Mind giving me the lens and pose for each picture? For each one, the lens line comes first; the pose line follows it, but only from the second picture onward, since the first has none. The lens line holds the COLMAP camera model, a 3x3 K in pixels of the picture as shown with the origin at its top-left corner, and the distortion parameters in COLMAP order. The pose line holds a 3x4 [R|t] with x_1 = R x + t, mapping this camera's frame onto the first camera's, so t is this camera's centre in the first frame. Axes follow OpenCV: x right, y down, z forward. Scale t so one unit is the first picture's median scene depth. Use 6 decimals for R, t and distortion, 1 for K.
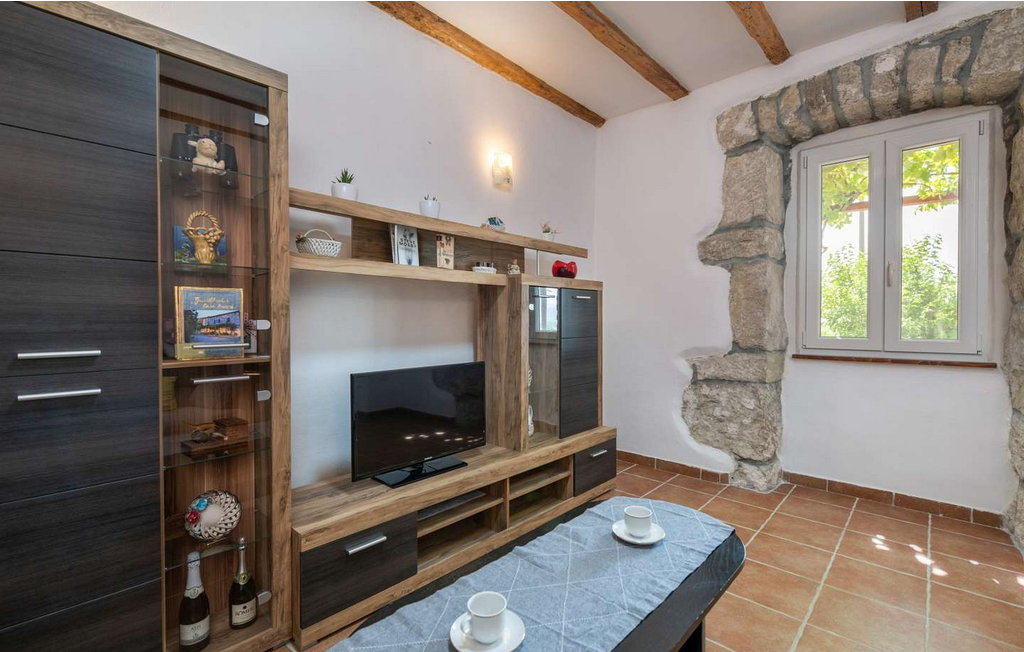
lens RADIAL K [[454.6, 0, 517.9], [0, 454.6, 325.4], [0, 0, 1]] dist [-0.000196, -0.000568]
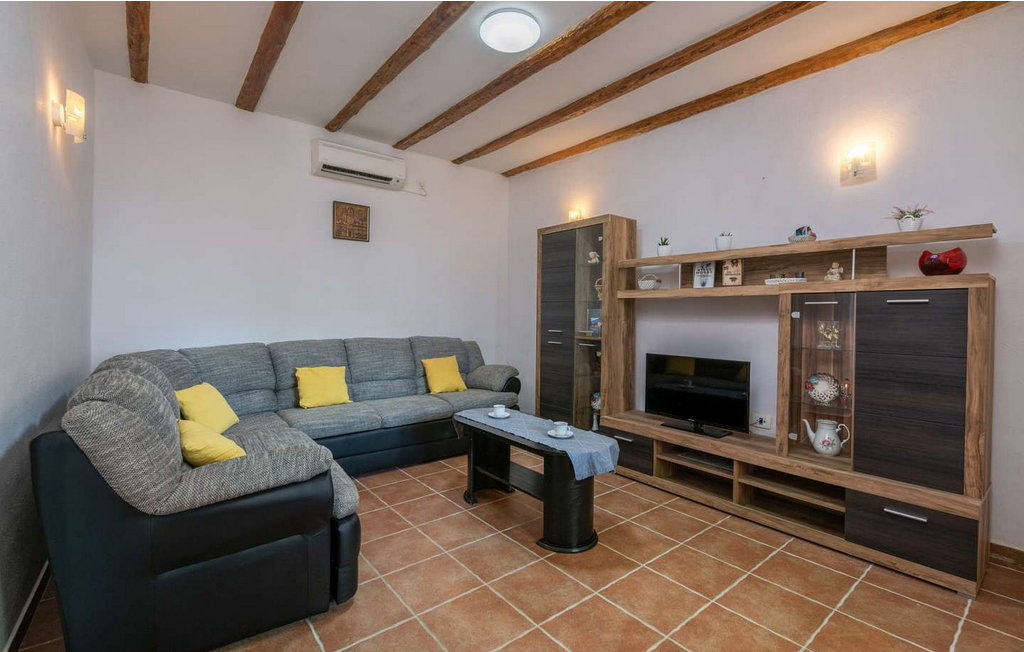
lens RADIAL K [[454.6, 0, 517.9], [0, 454.6, 325.4], [0, 0, 1]] dist [-0.000196, -0.000568]
pose [[-0.137732, 0.011678, -0.990401, 1.227949], [-0.034032, 0.999284, 0.016516, -0.013264], [0.989885, 0.035980, -0.137236, 0.598822]]
